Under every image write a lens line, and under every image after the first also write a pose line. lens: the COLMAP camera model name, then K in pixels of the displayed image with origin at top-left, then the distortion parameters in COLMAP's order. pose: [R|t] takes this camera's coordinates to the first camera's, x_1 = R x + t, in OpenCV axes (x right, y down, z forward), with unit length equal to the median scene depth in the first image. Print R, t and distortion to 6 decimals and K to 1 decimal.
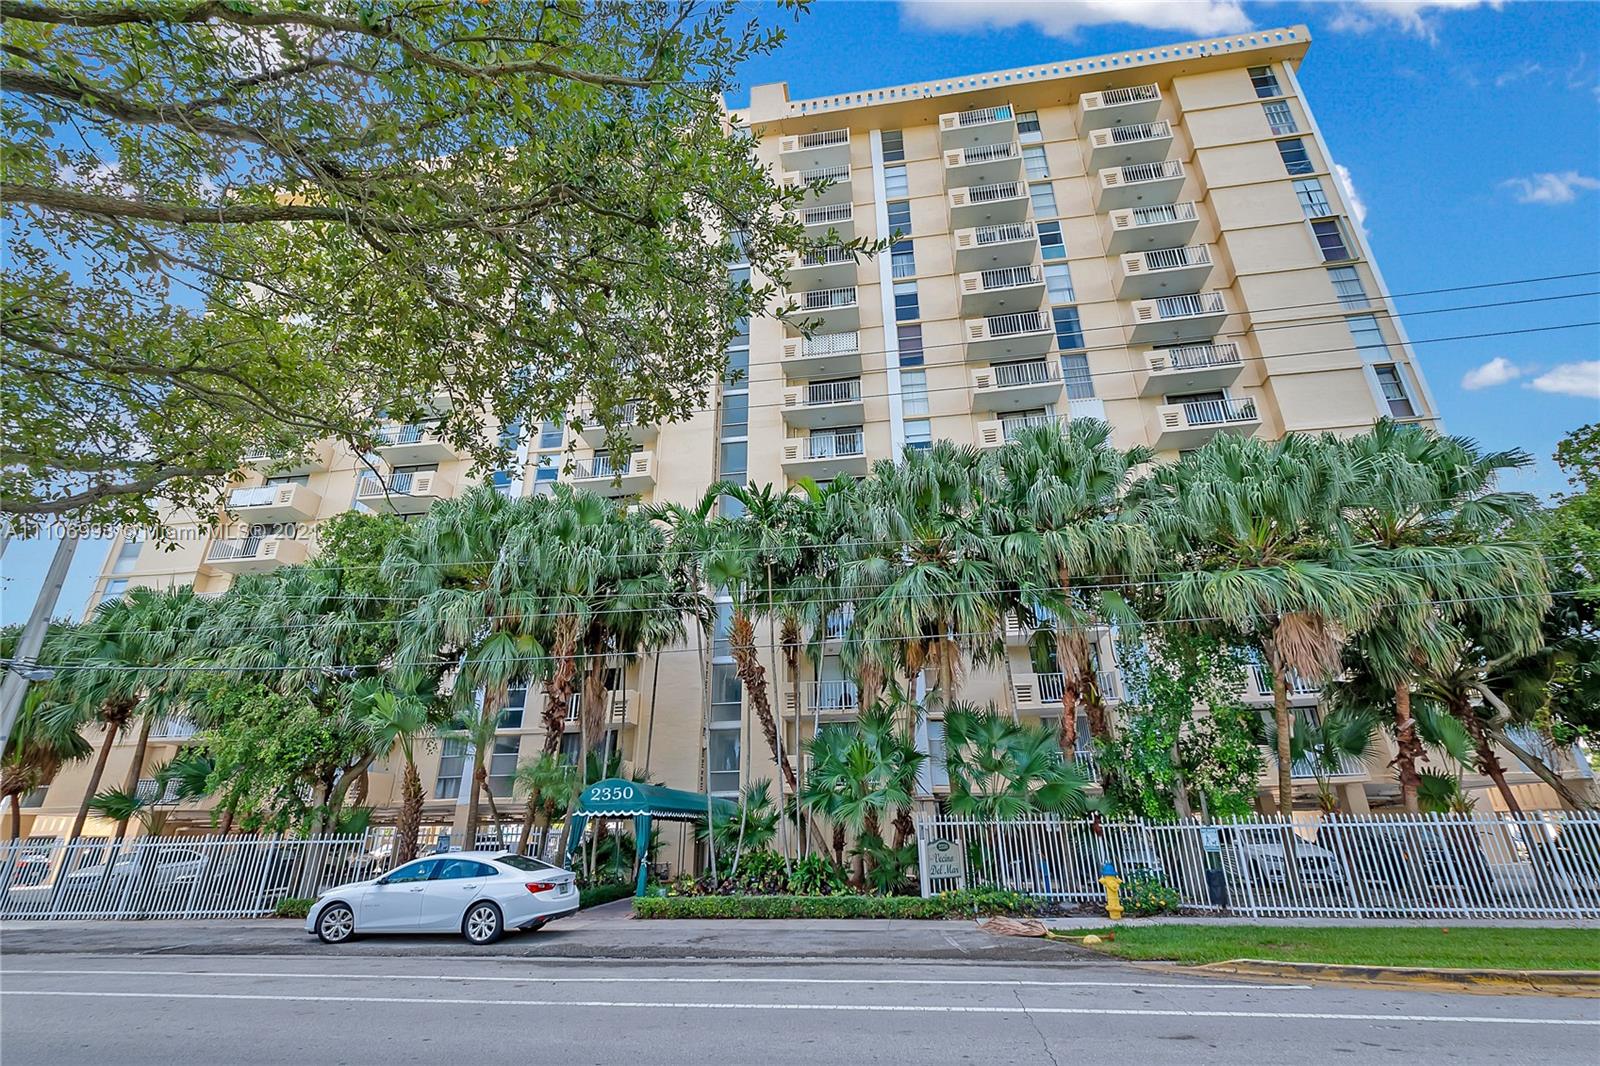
lens RADIAL K [[705.9, 0, 793.8], [0, 705.9, 545.1], [0, 0, 1]] dist [0.000535, -0.000730]
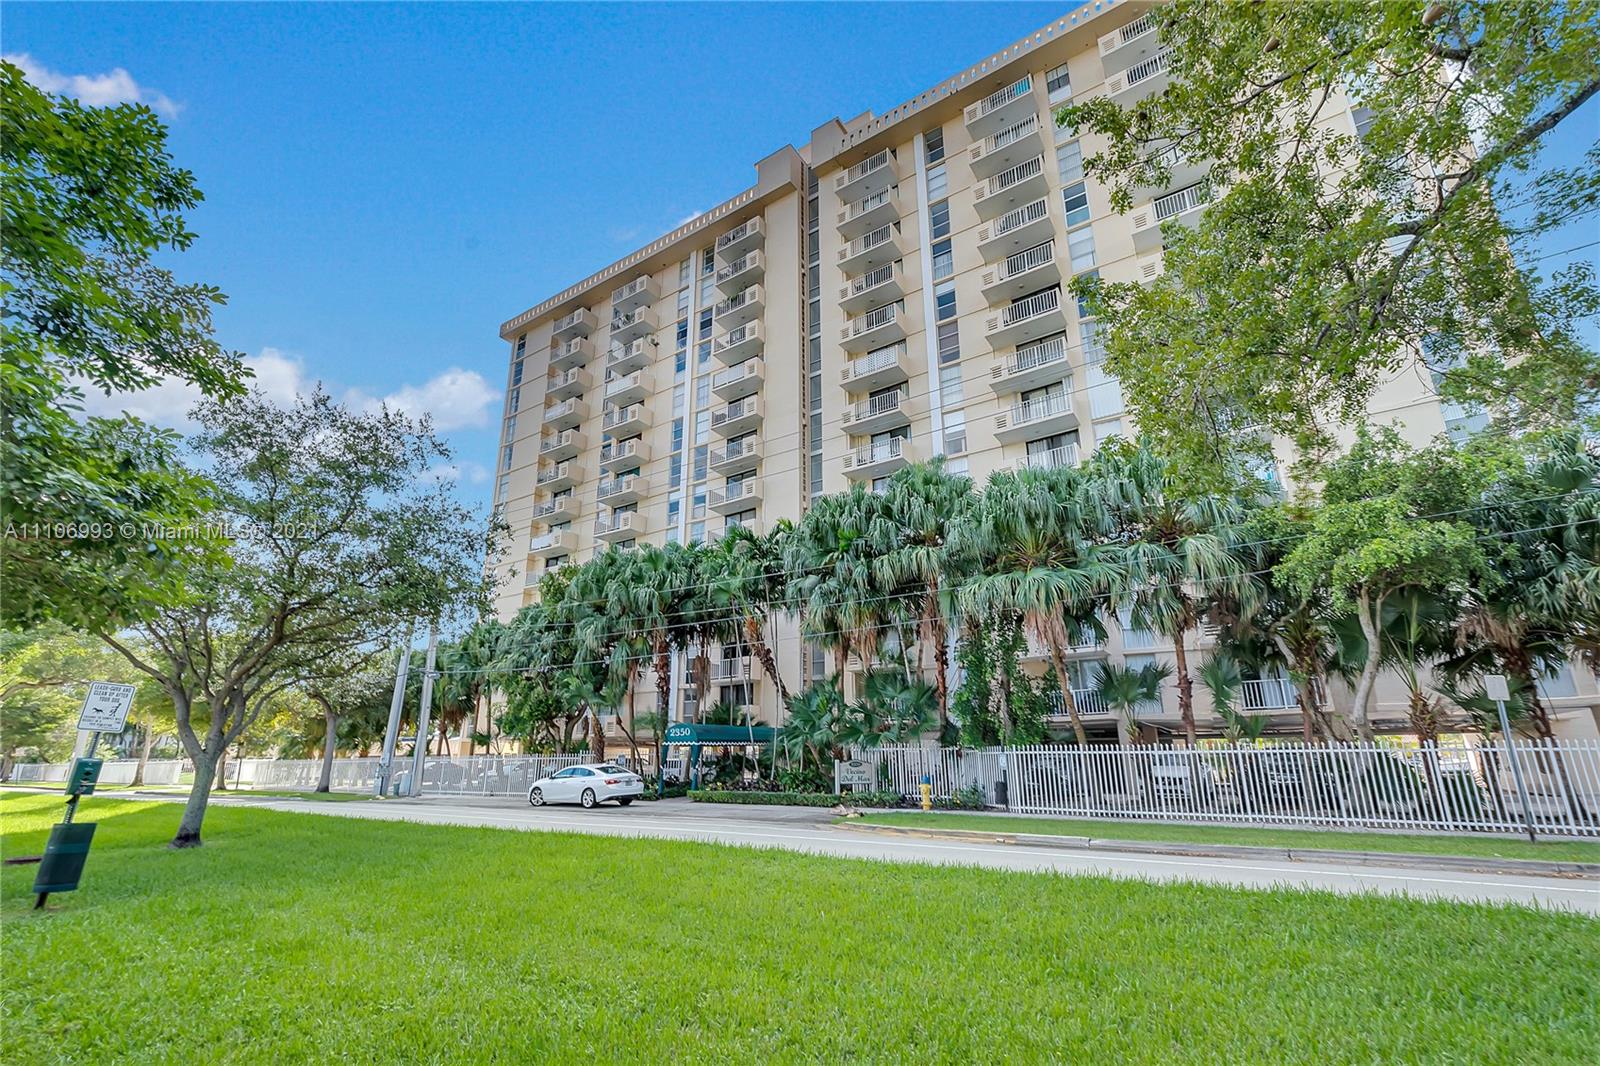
lens RADIAL K [[705.9, 0, 793.8], [0, 705.9, 545.1], [0, 0, 1]] dist [0.000535, -0.000730]
pose [[0.904317, -0.119966, -0.409658, 0.379340], [0.164215, 0.983610, 0.074459, -0.088164], [0.394011, -0.134607, 0.909195, -0.192889]]
